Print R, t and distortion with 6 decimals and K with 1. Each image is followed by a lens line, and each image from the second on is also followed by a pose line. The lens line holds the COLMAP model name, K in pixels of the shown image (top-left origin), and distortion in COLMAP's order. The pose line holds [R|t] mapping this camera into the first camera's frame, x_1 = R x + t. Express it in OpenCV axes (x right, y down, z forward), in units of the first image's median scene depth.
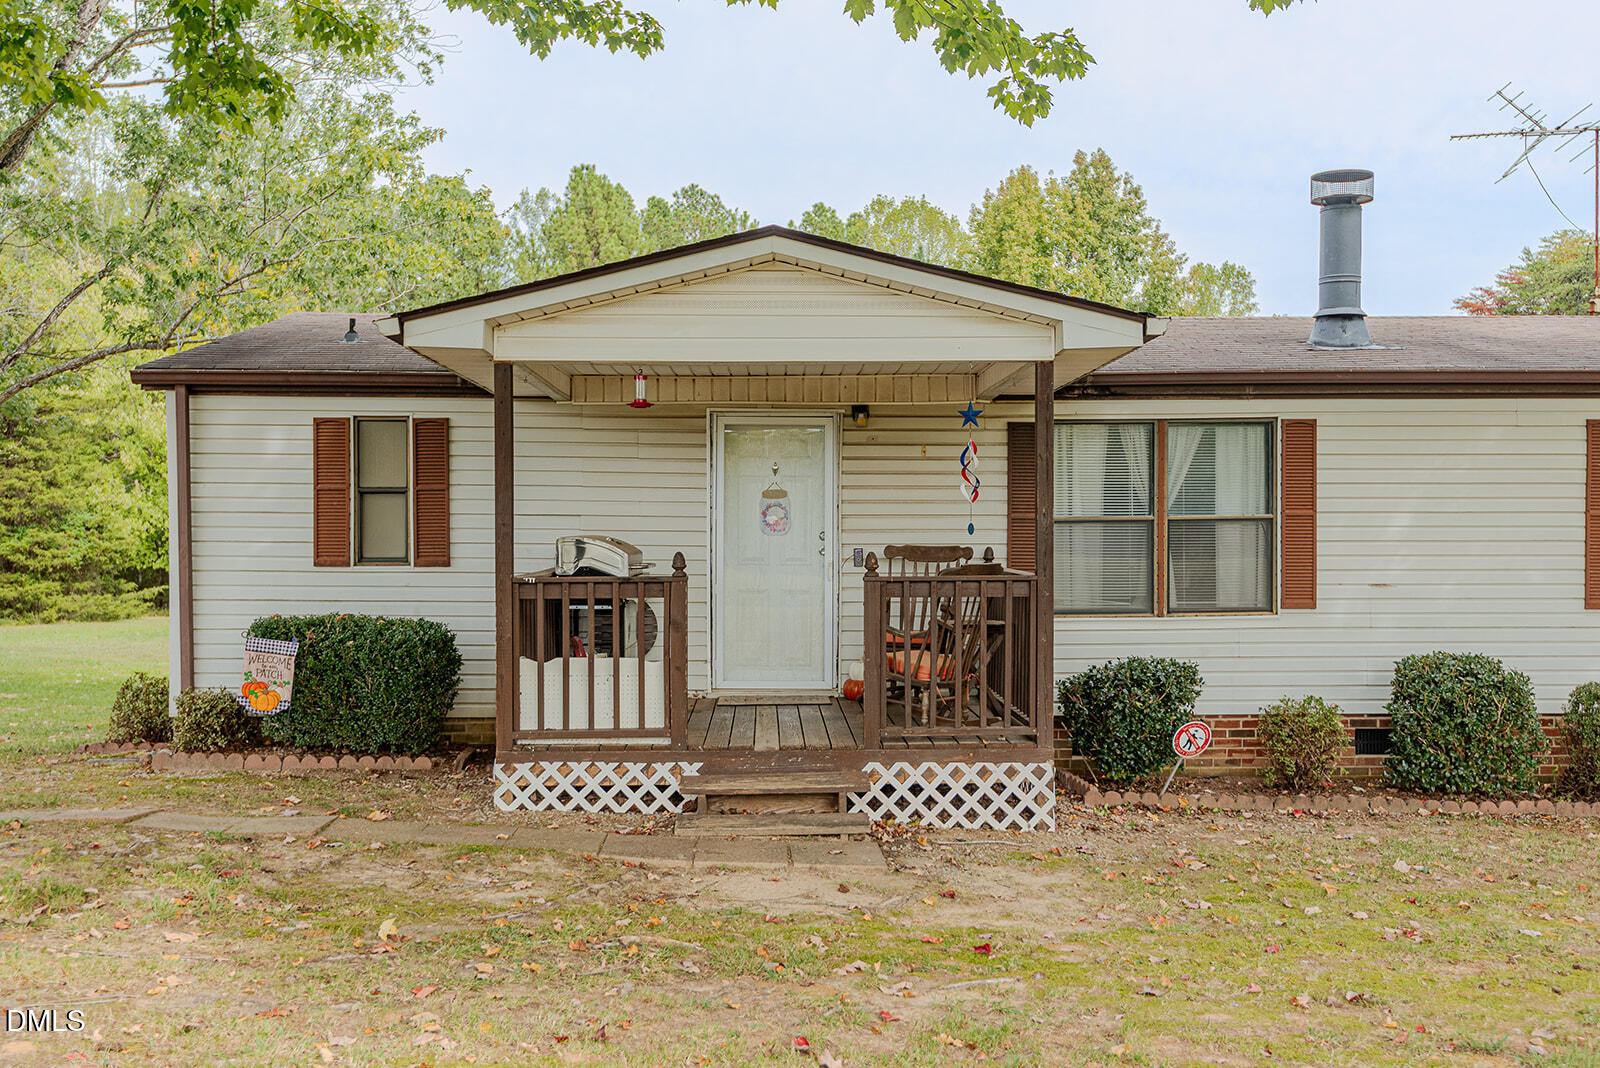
lens RADIAL K [[1462.7, 0, 796.3], [0, 1462.7, 534.7], [0, 0, 1]] dist [0.001544, 0.007293]
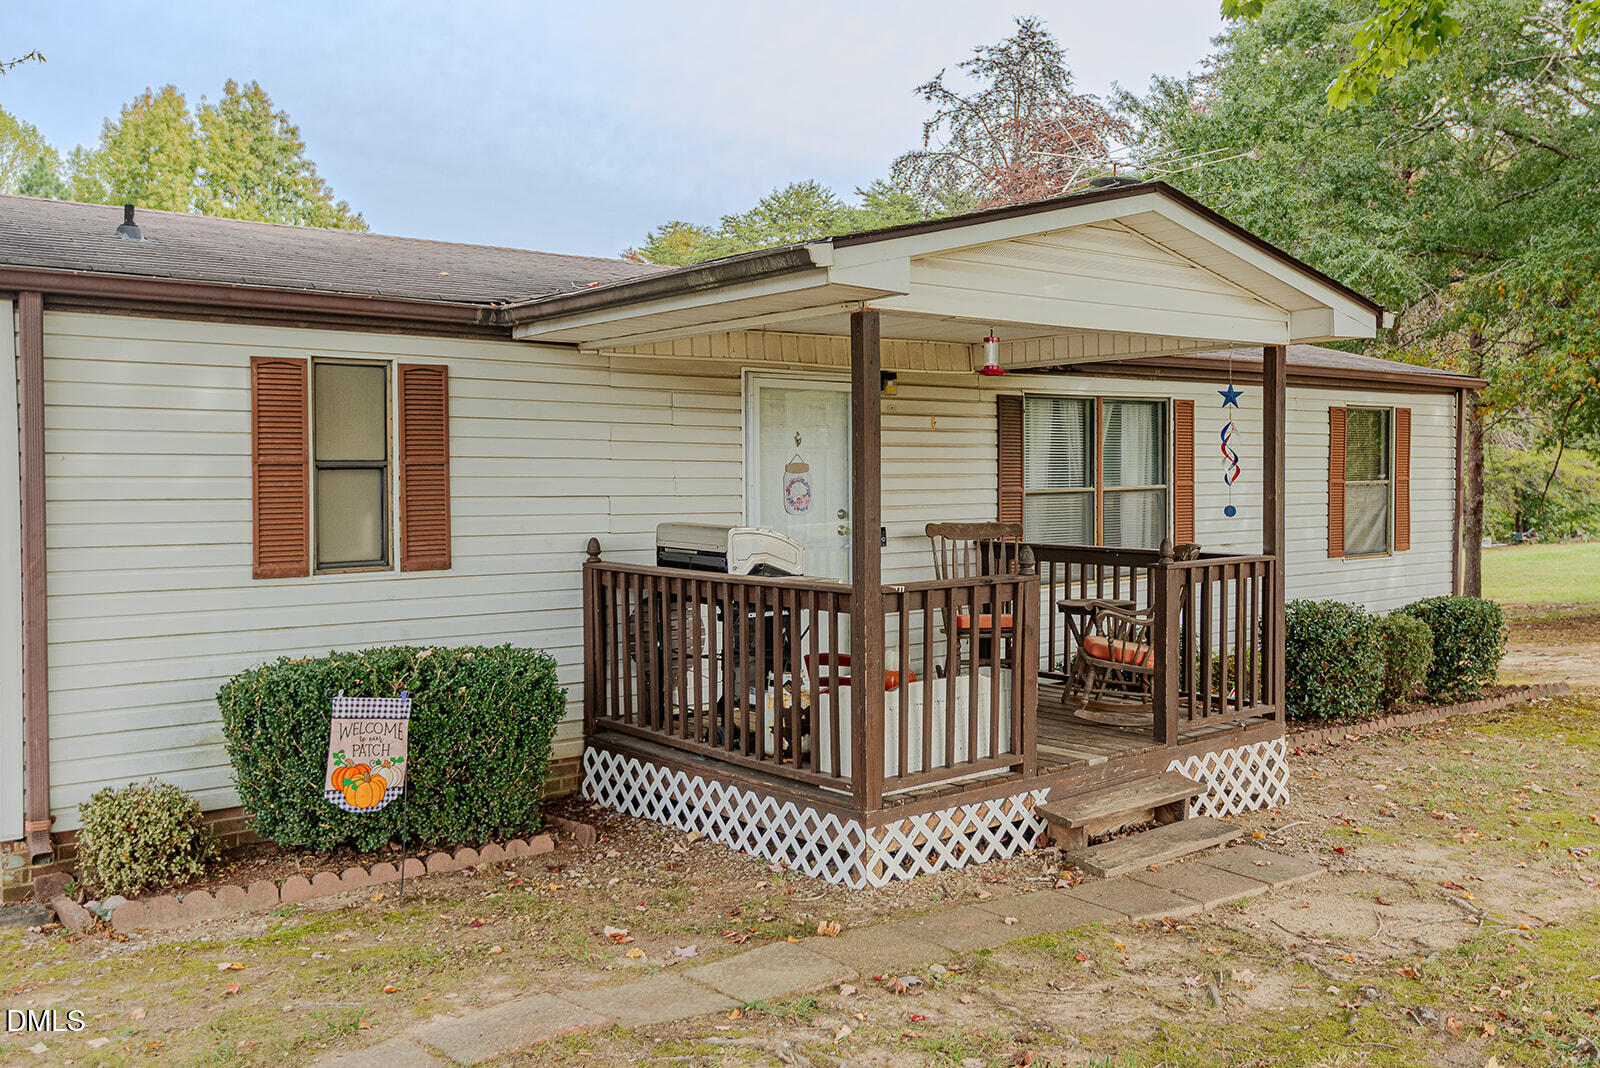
lens RADIAL K [[1385.5, 0, 852.2], [0, 1385.5, 489.7], [0, 0, 1]] dist [0.017737, -0.006634]
pose [[0.775295, -0.013638, 0.631452, -0.519635], [0.008298, 0.999900, 0.011408, -0.024135], [-0.631545, -0.003605, 0.775331, 0.337094]]
